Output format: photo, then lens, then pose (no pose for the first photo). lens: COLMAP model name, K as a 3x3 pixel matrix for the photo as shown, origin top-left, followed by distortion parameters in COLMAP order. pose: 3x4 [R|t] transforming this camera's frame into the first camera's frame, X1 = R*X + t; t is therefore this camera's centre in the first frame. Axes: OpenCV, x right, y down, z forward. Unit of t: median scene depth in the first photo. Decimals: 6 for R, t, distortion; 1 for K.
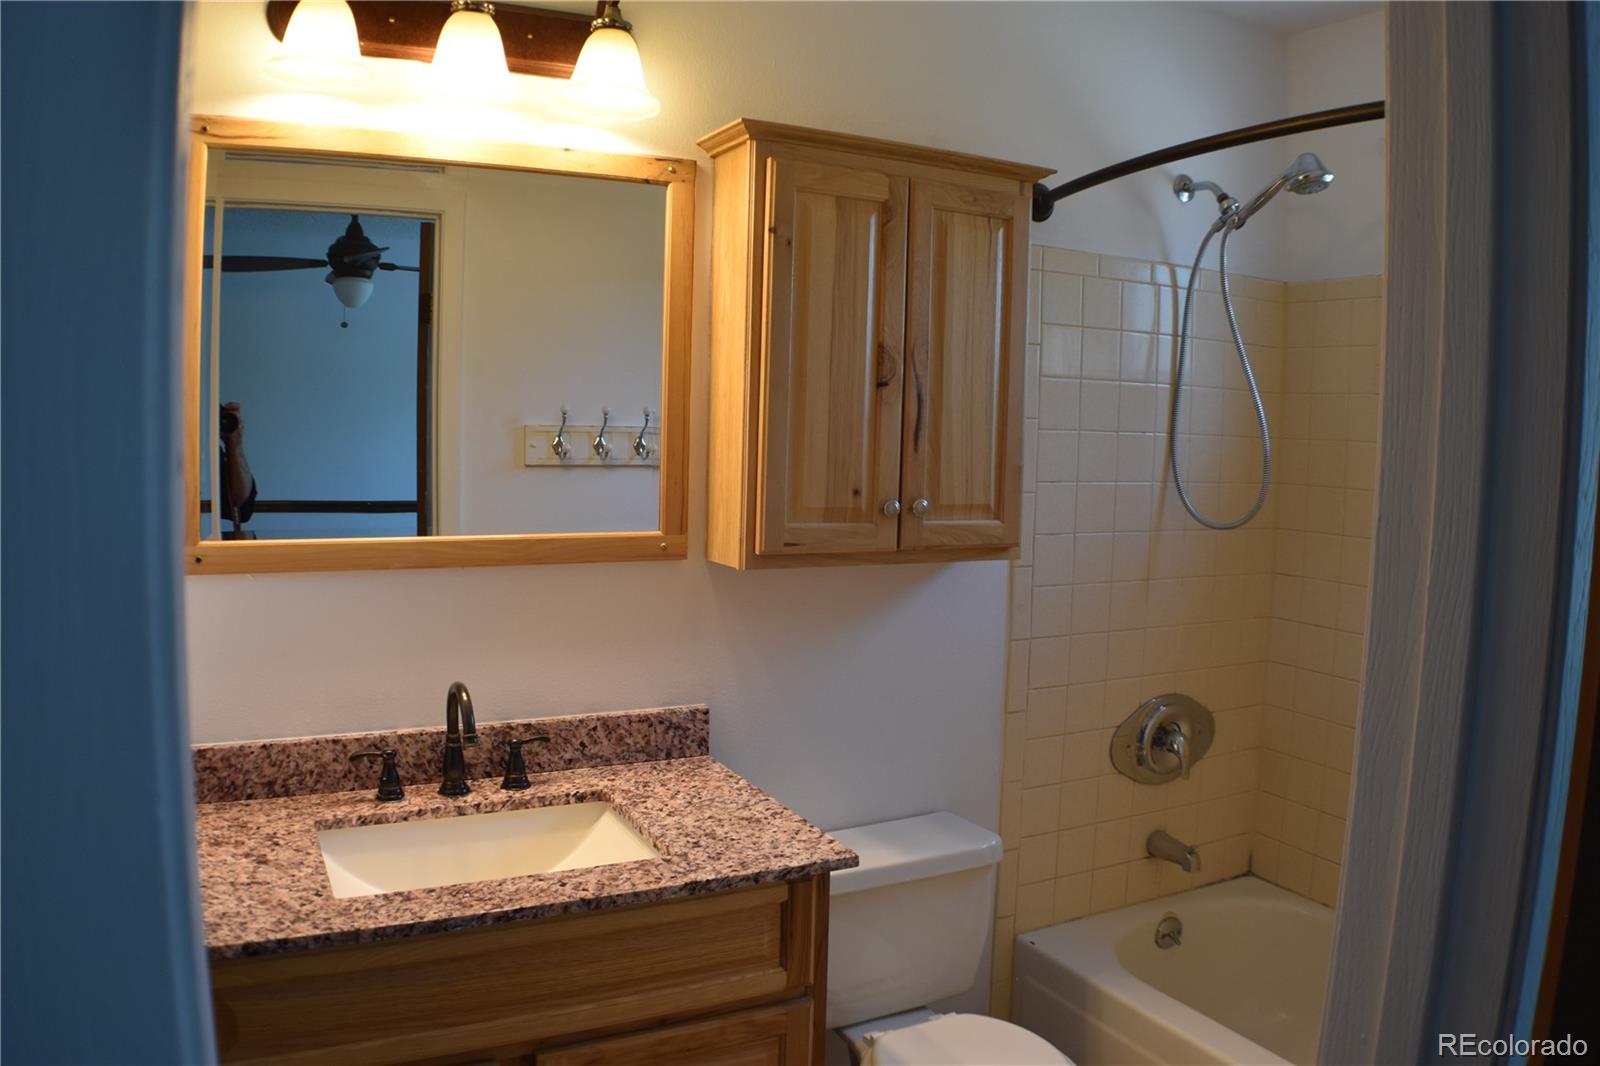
lens RADIAL K [[1211.3, 0, 800.0], [0, 1211.3, 533.0], [0, 0, 1]] dist [-0.201761, 0.064291]
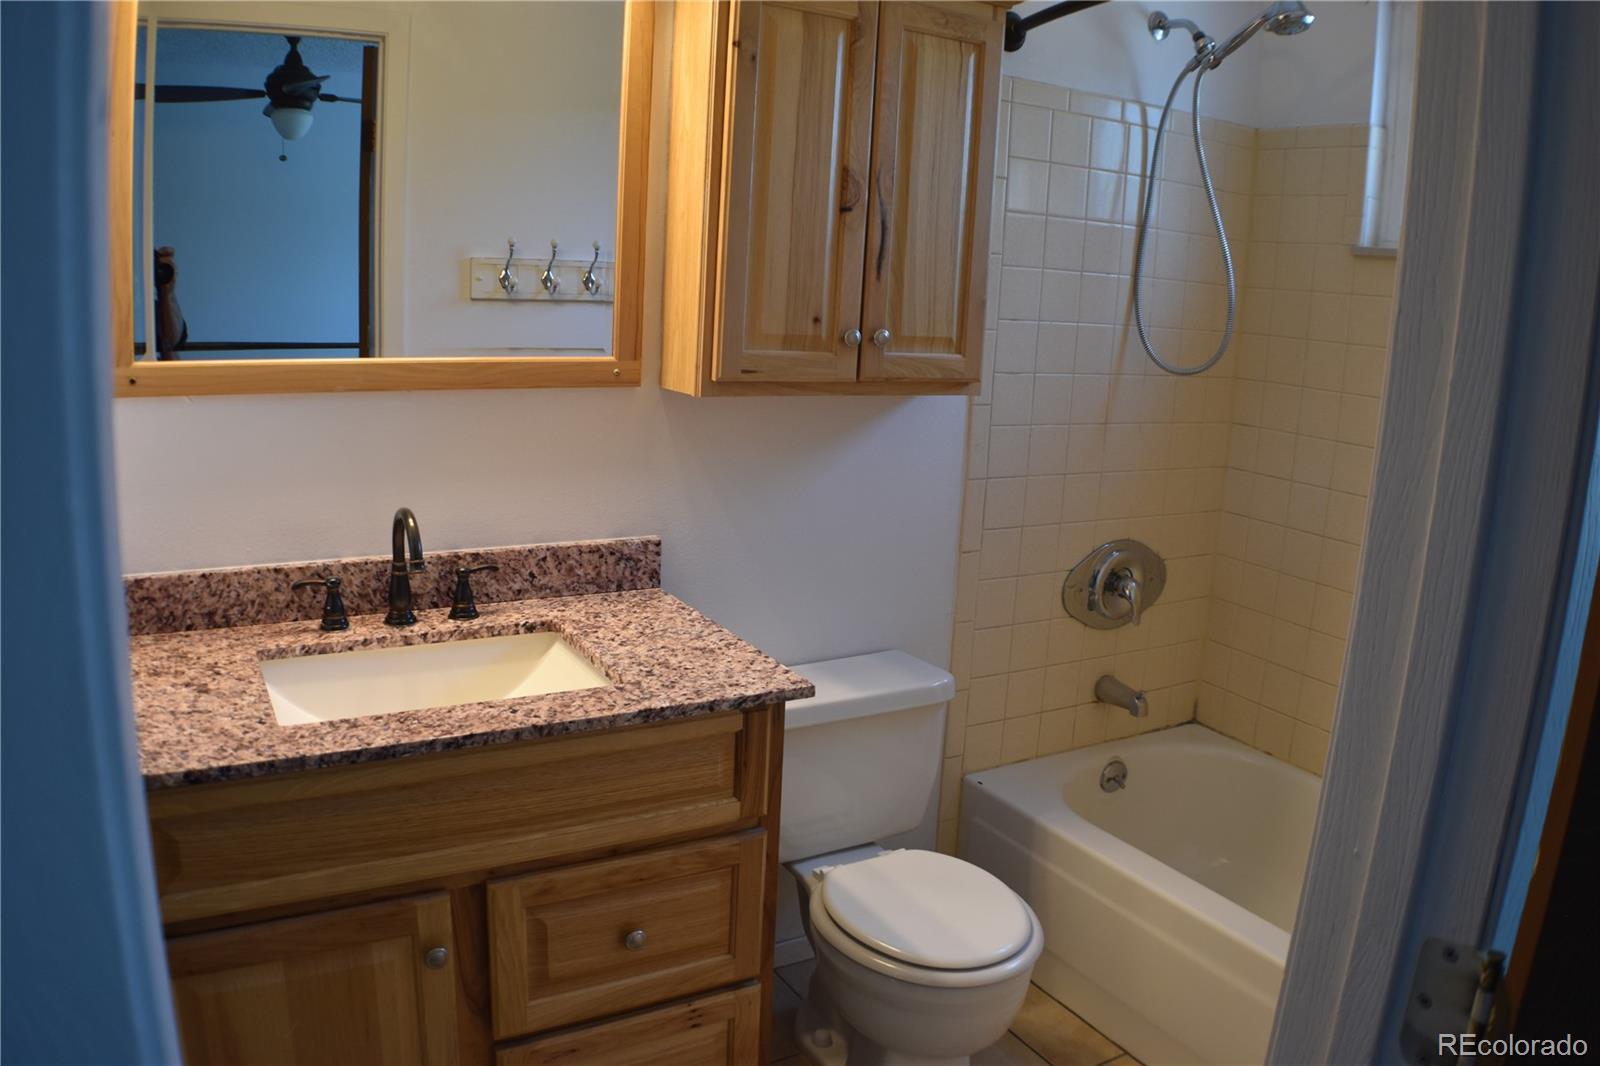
lens RADIAL K [[1207.3, 0, 800.0], [0, 1207.3, 533.0], [0, 0, 1]] dist [-0.196679, 0.056783]
pose [[0.998654, 0.016114, 0.049309, -0.011619], [-0.021864, 0.992724, 0.118409, 0.022581], [-0.047042, -0.119327, 0.991740, 0.024098]]
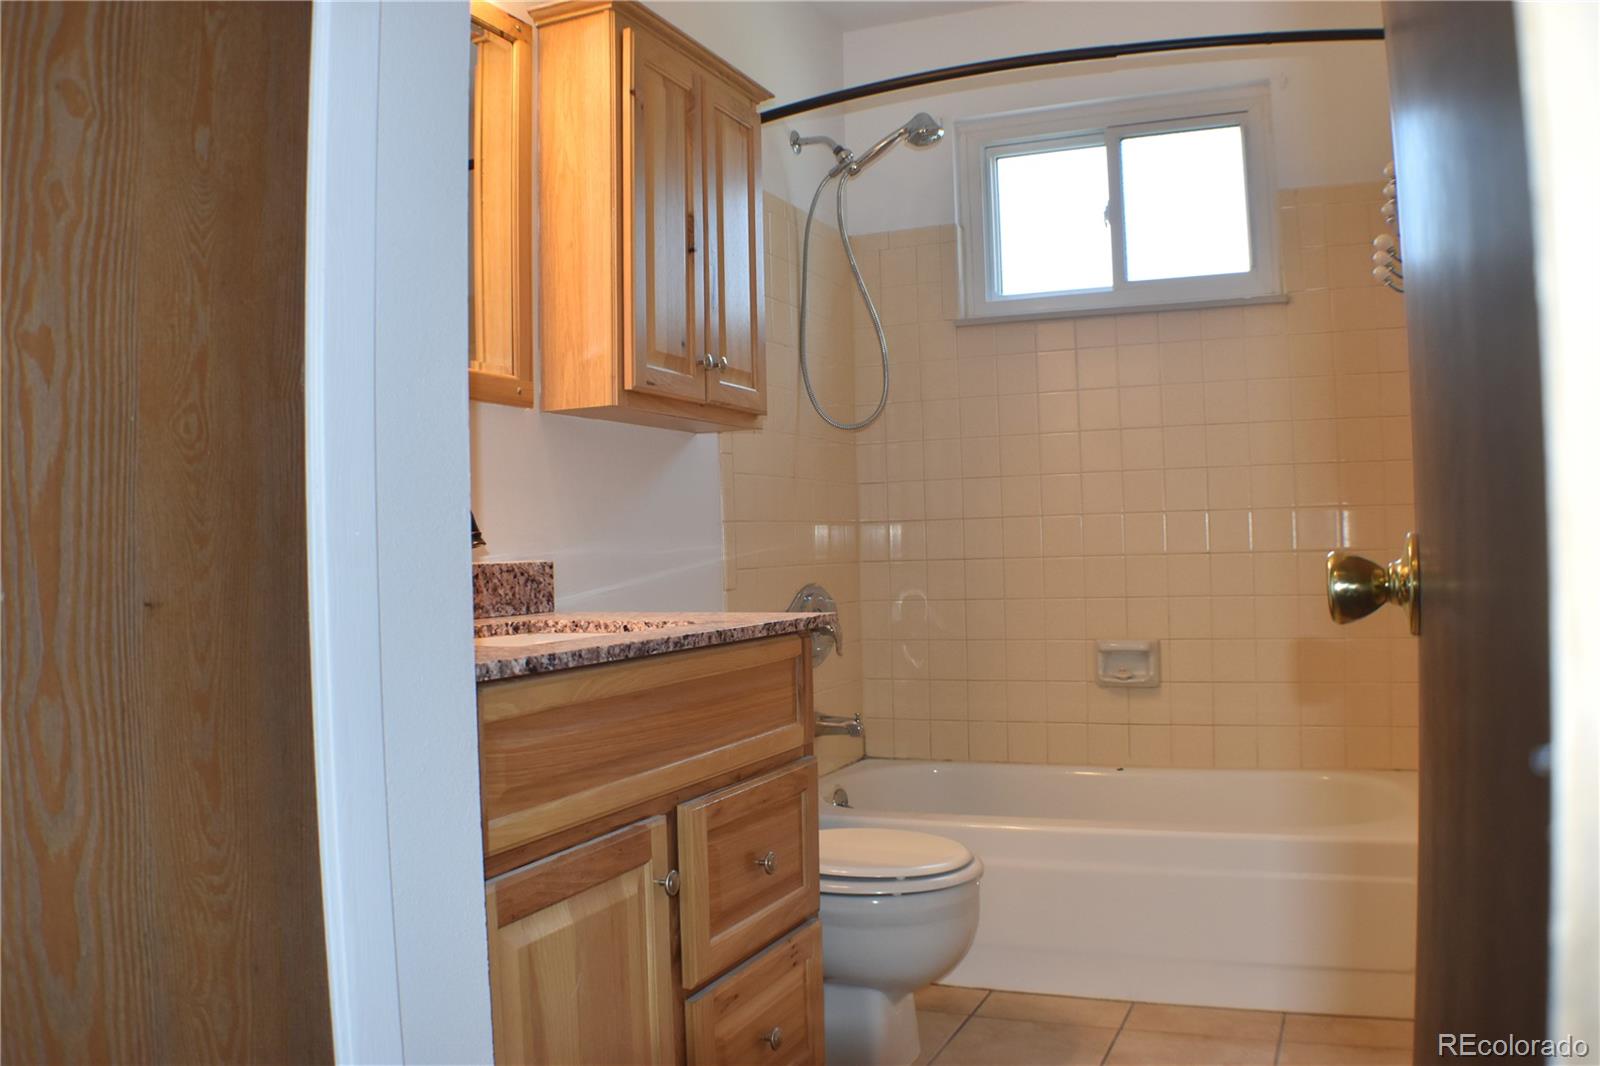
lens RADIAL K [[1343.2, 0, 800.0], [0, 1343.2, 533.0], [0, 0, 1]] dist [-0.166880, 0.006914]
pose [[0.778370, -0.035377, 0.626808, -0.638845], [0.105525, 0.991578, -0.075077, 0.238903], [-0.618874, 0.124582, 0.775548, 0.026940]]
